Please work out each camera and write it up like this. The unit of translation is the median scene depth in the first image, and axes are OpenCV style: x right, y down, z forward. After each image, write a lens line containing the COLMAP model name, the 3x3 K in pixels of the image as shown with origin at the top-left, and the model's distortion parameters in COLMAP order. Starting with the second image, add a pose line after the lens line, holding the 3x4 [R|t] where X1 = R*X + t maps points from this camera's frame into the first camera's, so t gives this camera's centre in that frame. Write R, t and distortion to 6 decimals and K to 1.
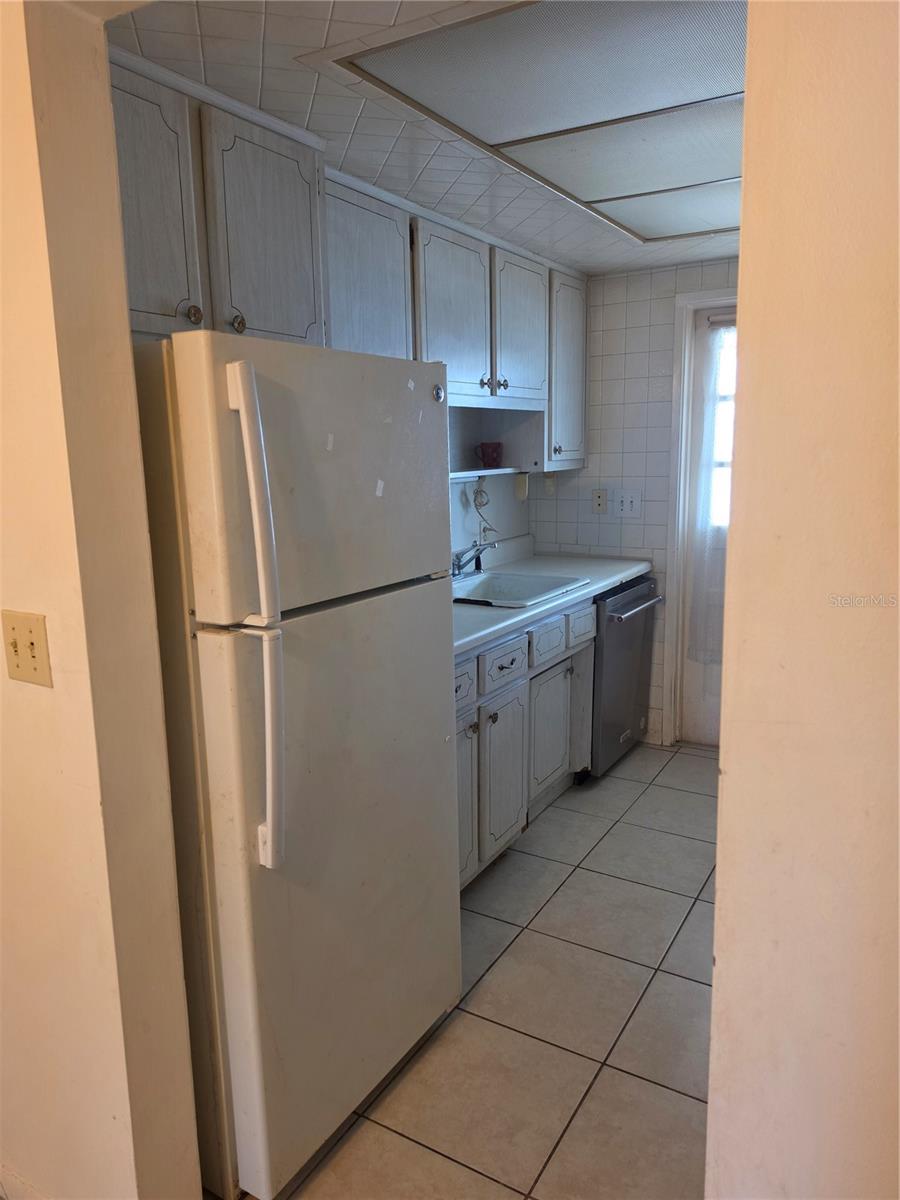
lens RADIAL K [[830.0, 0, 446.4], [0, 830.0, 594.9], [0, 0, 1]] dist [0.053692, -0.050164]
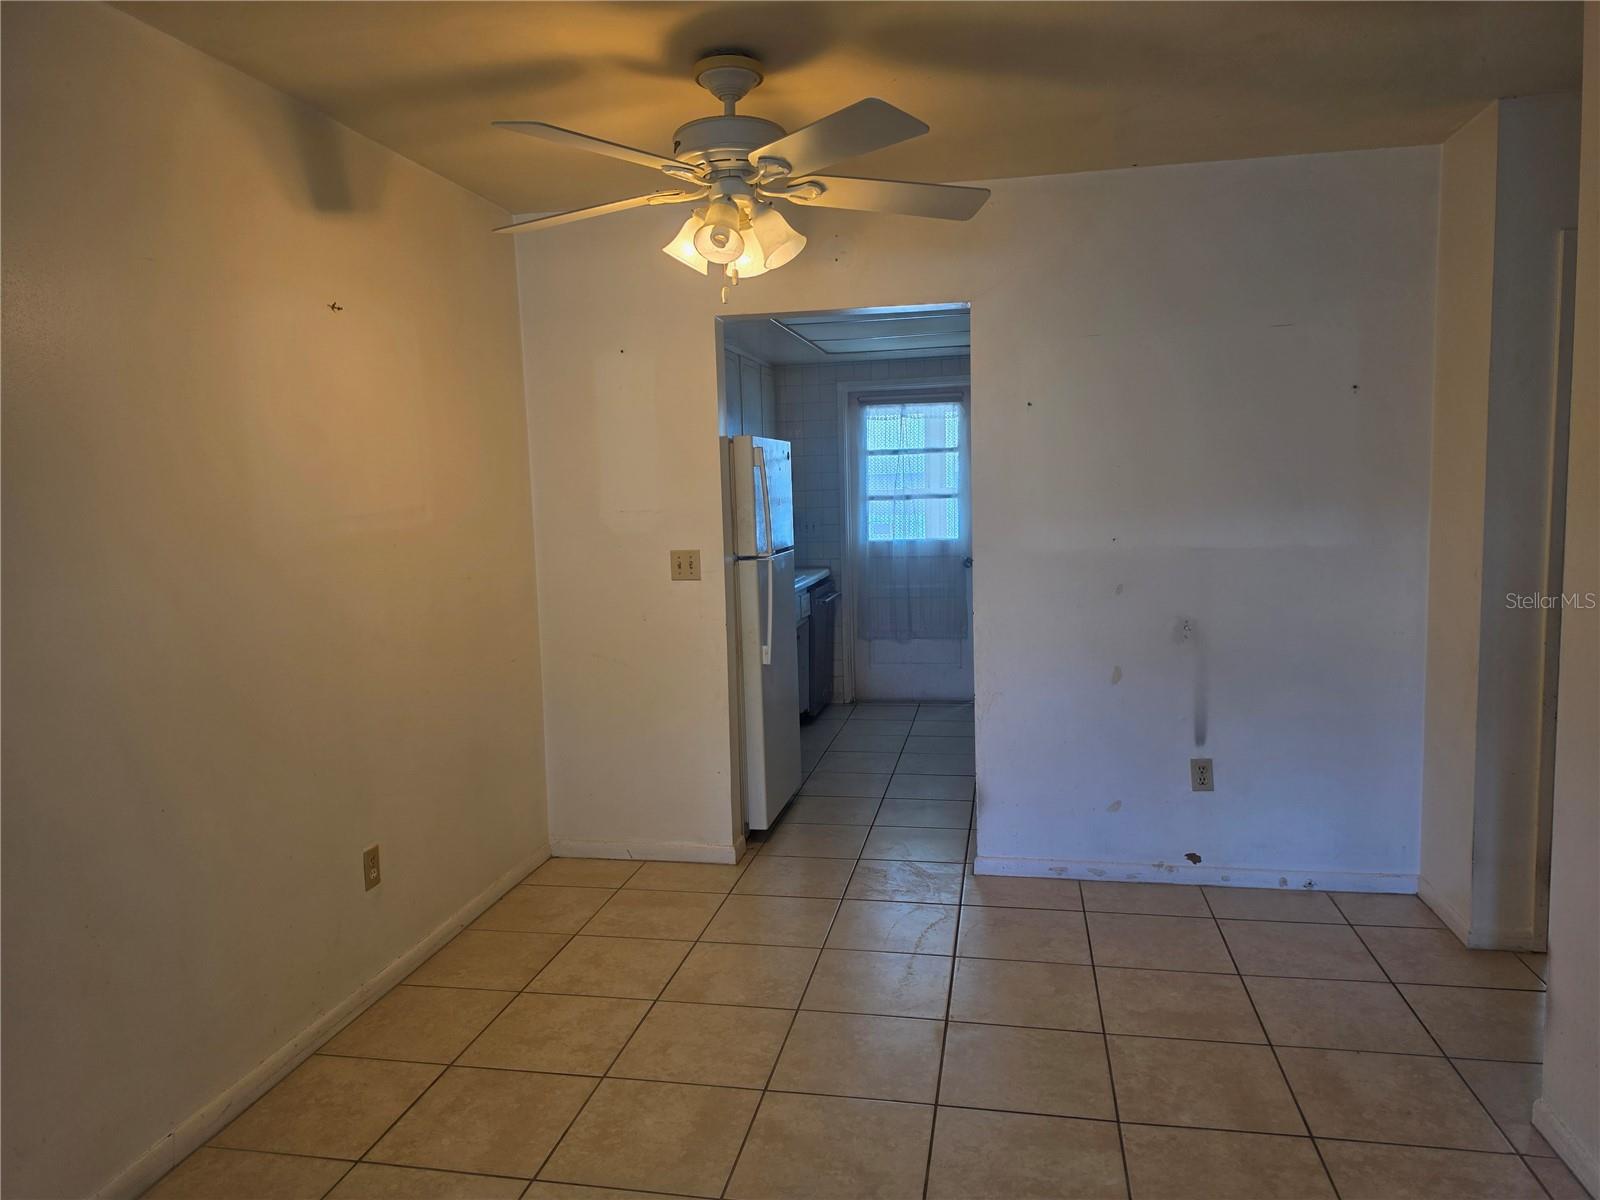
lens RADIAL K [[1106.7, 0, 813.5], [0, 1106.7, 603.4], [0, 0, 1]] dist [0.053692, -0.050164]
pose [[0.933433, -0.041856, 0.356302, -0.487611], [0.070000, 0.995331, -0.066460, 0.154078], [-0.351857, 0.086977, 0.932004, -0.779797]]
